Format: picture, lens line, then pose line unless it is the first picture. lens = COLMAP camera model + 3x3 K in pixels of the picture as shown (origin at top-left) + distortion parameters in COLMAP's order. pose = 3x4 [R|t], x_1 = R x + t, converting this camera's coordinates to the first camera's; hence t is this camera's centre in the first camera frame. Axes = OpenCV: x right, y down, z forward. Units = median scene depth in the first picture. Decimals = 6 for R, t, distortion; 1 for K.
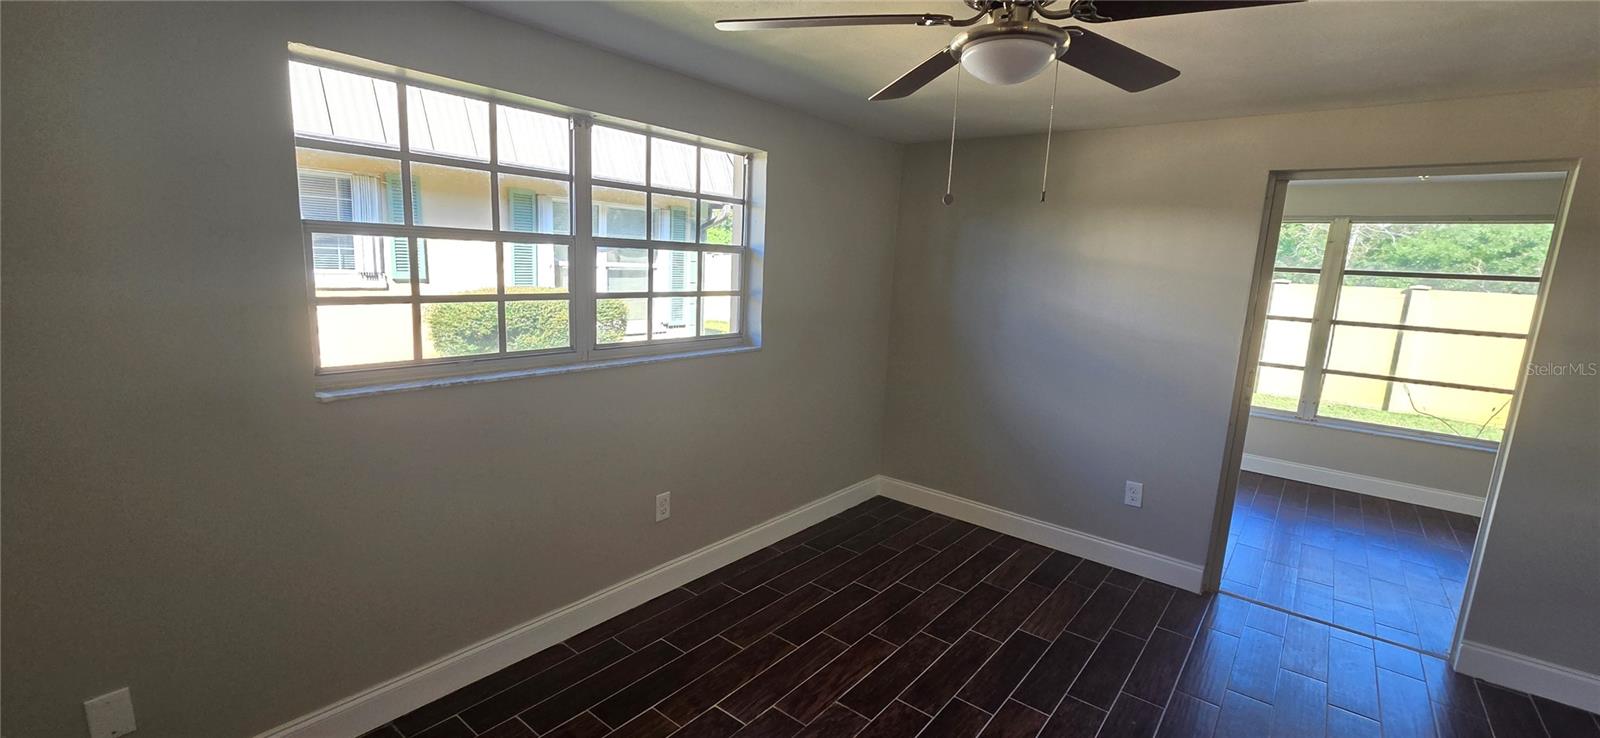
lens RADIAL K [[651.9, 0, 801.8], [0, 651.9, 363.7], [0, 0, 1]] dist [0.000126, 0.000193]
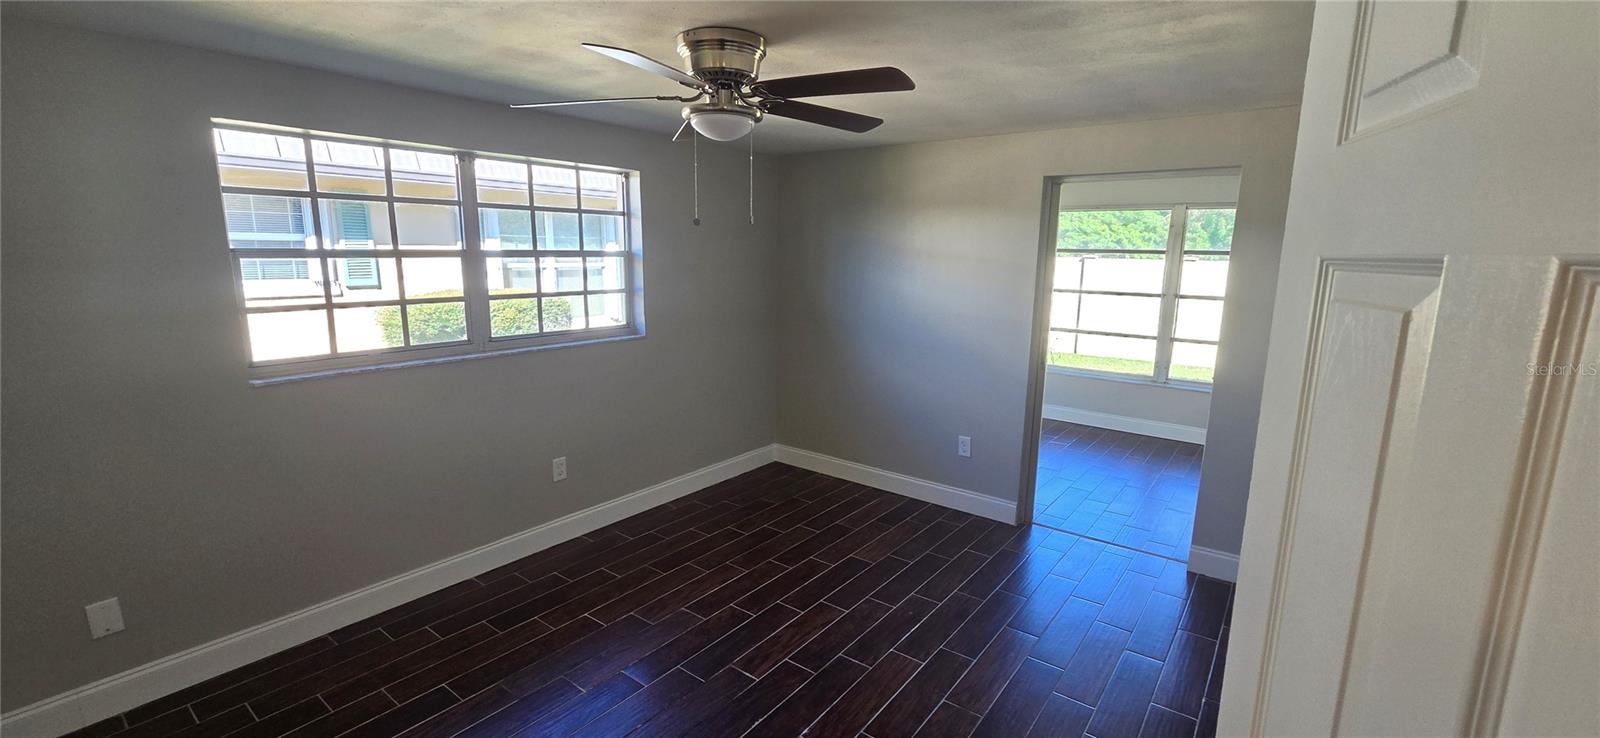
lens RADIAL K [[653.1, 0, 806.7], [0, 653.1, 367.2], [0, 0, 1]] dist [0.000841, -0.000739]
pose [[0.999013, -0.037278, 0.024137, 0.204855], [0.036768, 0.999099, 0.021214, 0.018713], [-0.024906, -0.020306, 0.999484, -0.203494]]
